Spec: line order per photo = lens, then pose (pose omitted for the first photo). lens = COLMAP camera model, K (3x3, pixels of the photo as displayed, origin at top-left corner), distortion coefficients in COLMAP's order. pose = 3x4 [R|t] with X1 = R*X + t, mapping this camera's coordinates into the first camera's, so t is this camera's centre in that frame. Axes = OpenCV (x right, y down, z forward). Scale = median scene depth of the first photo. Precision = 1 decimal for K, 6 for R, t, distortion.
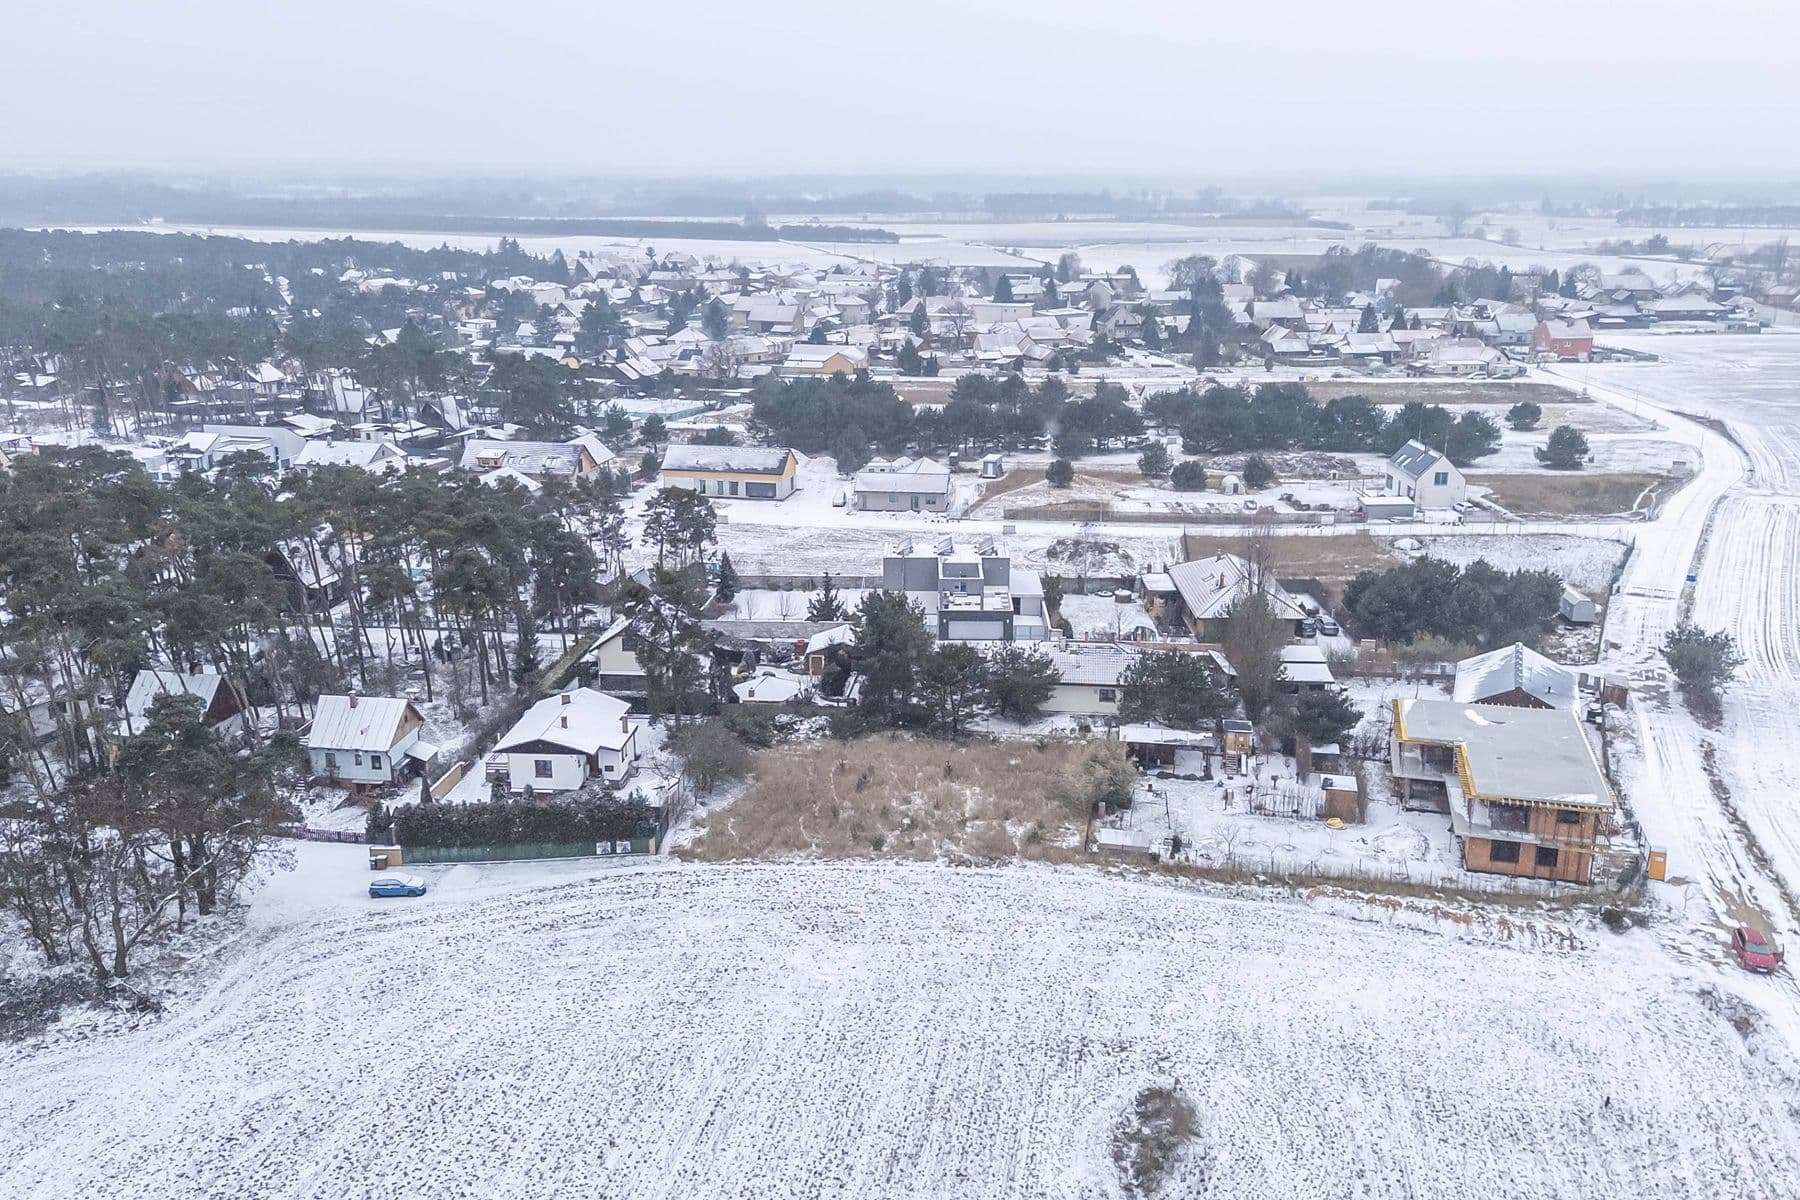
lens RADIAL K [[1549.0, 0, 899.1], [0, 1549.0, 576.5], [0, 0, 1]] dist [0.085654, -0.084845]
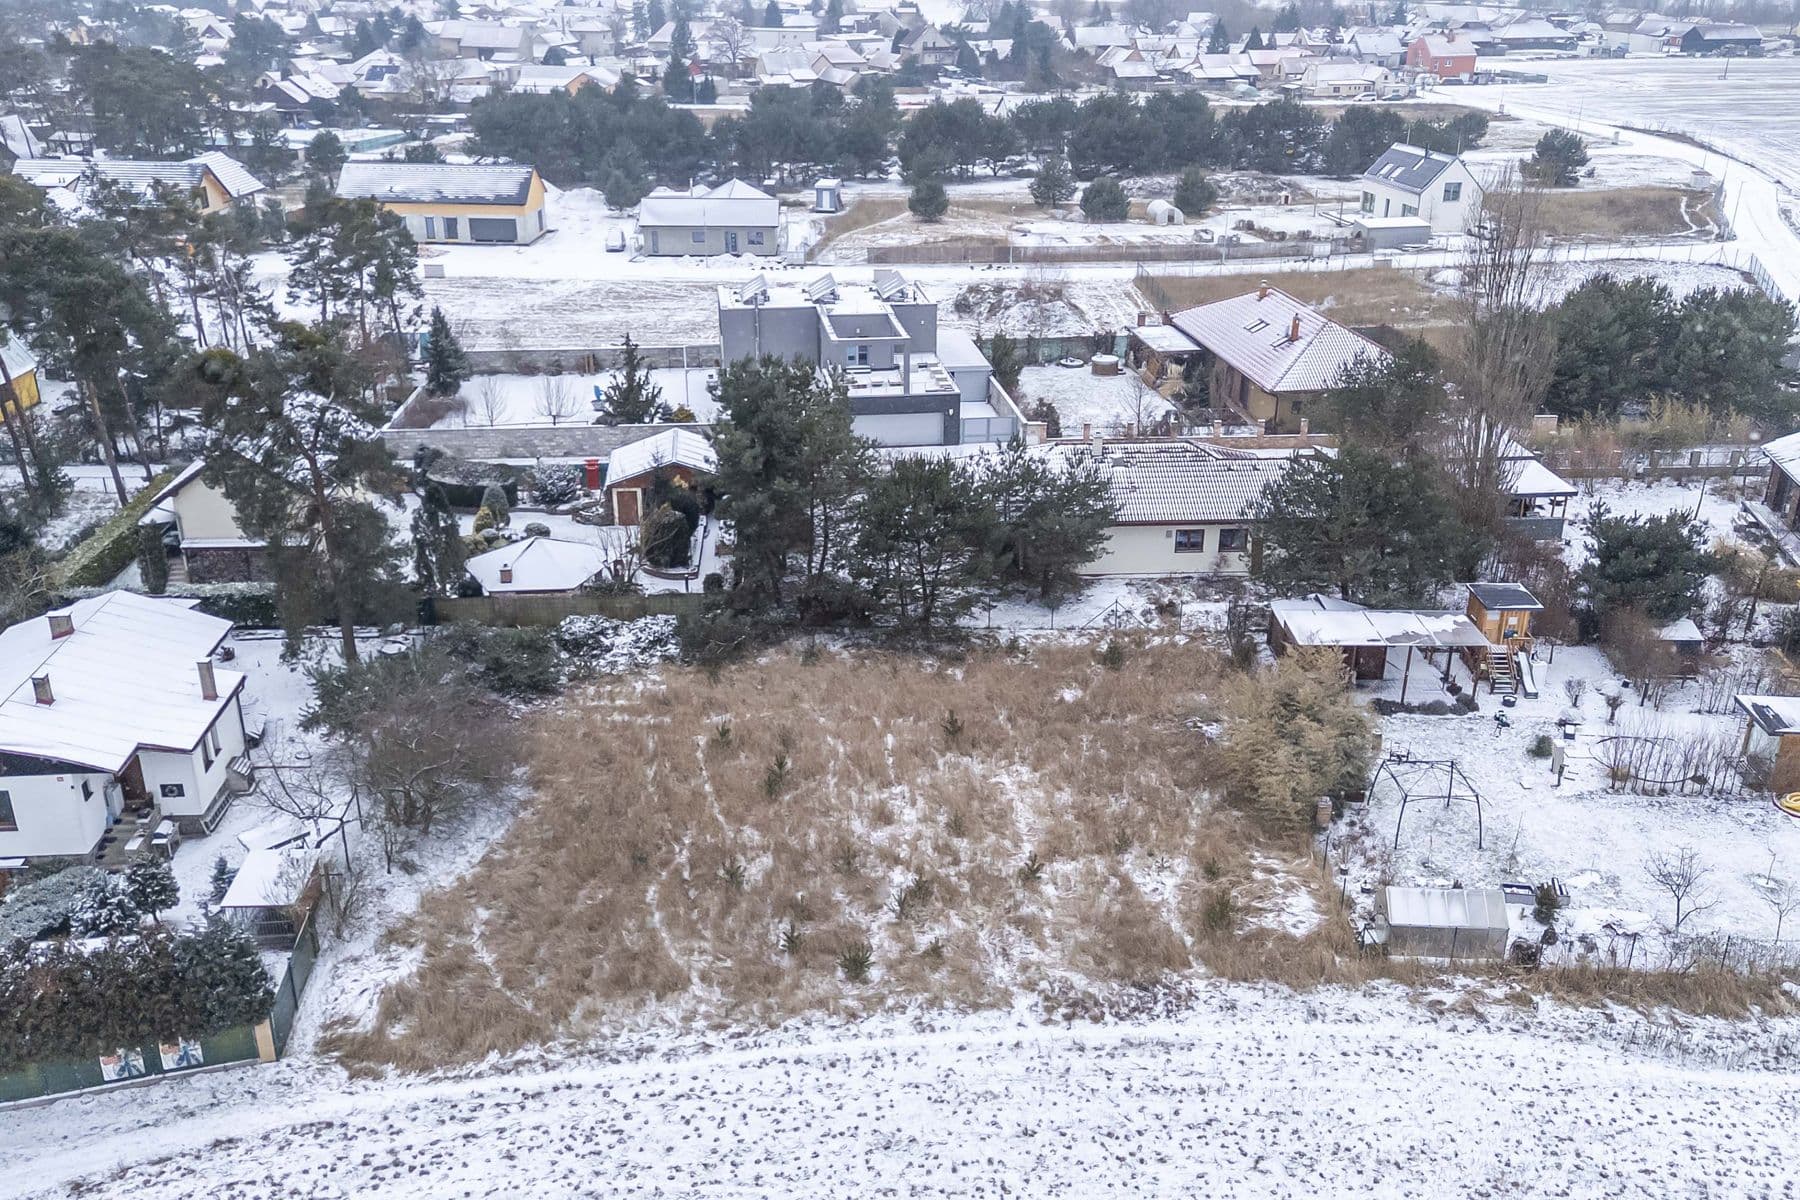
lens RADIAL K [[1549.0, 0, 901.9], [0, 1549.0, 599.8], [0, 0, 1]] dist [0.085654, -0.084845]
pose [[0.986525, -0.057748, 0.153079, -0.059809], [0.035179, 0.988623, 0.146241, 0.019142], [-0.159782, -0.138885, 0.977333, 0.623956]]
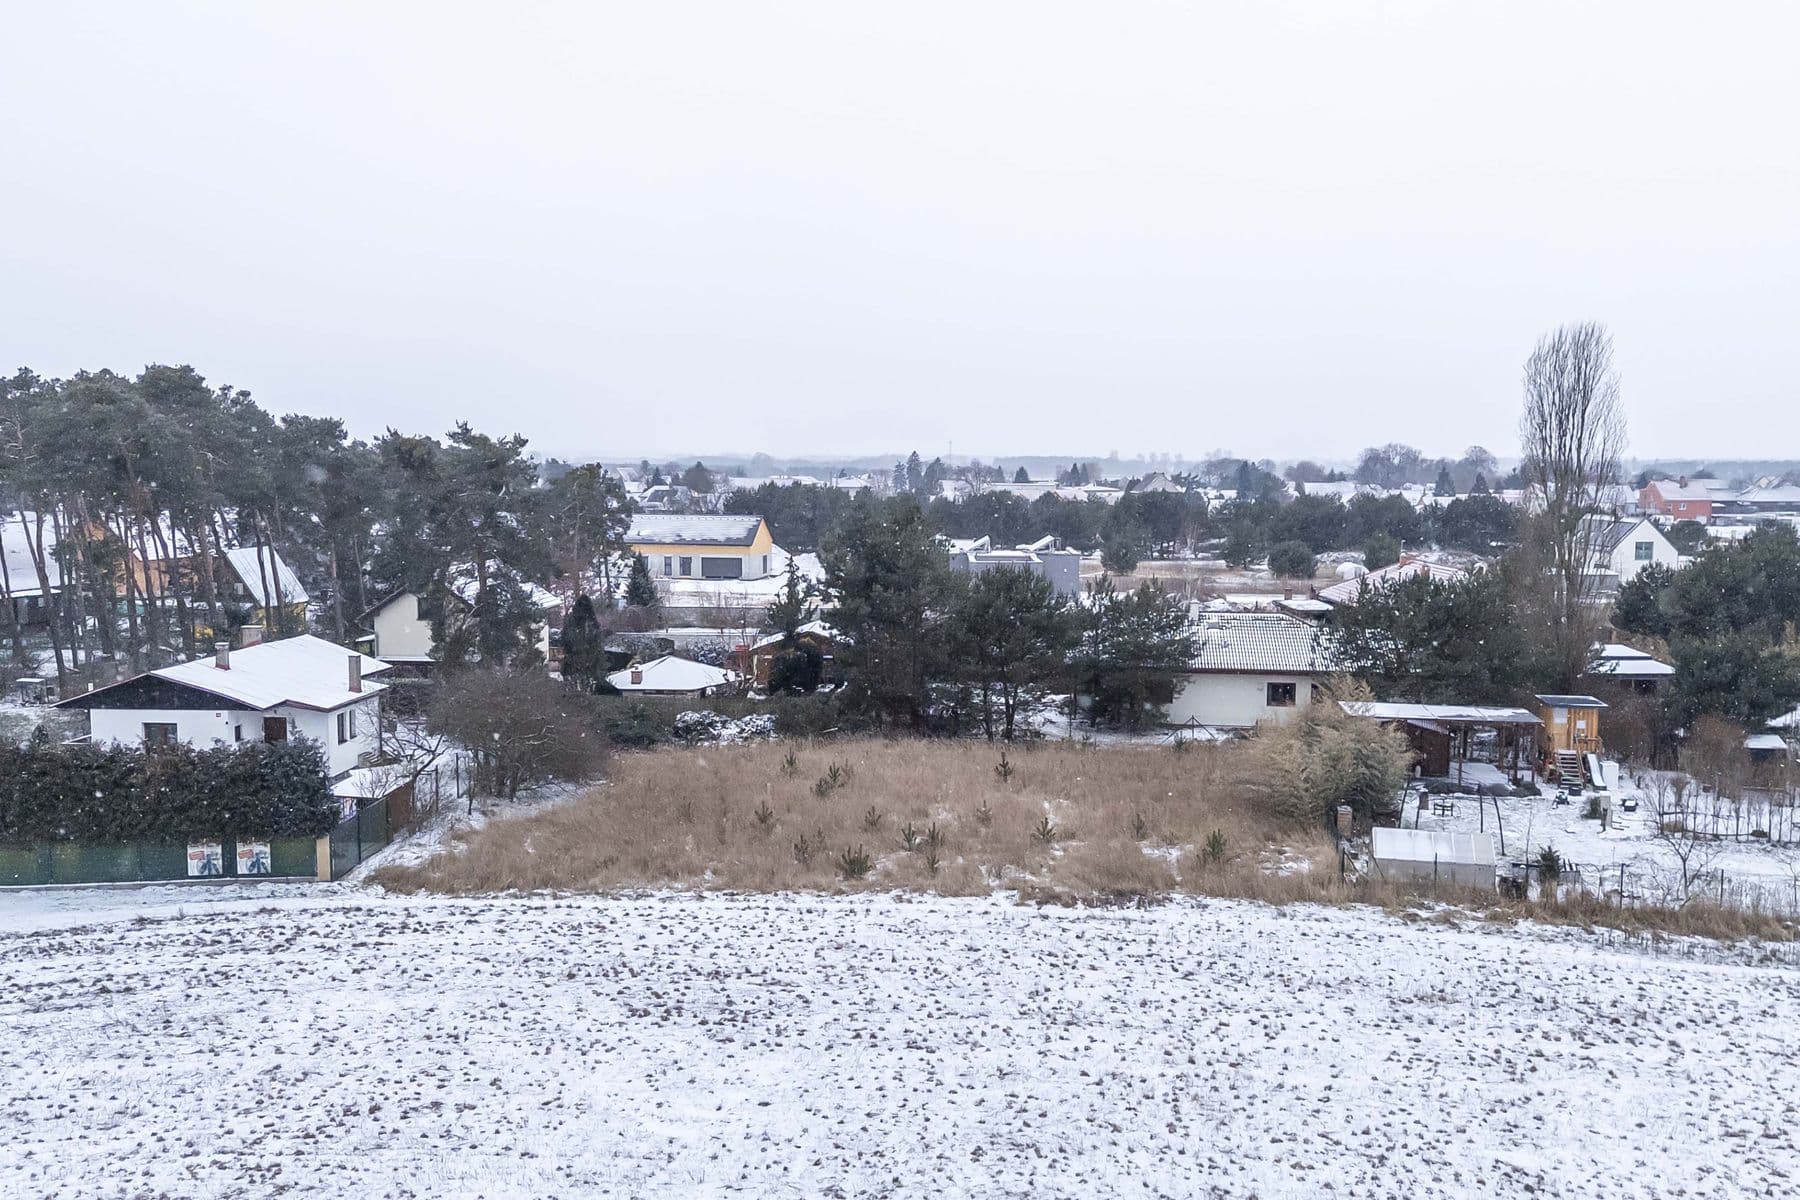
lens RADIAL K [[1549.0, 0, 902.5], [0, 1549.0, 614.3], [0, 0, 1]] dist [0.085654, -0.084845]
pose [[0.999979, 0.005656, -0.003286, 0.000828], [-0.006097, 0.987872, -0.155148, 0.173010], [0.002369, 0.155165, 0.987886, 0.568060]]
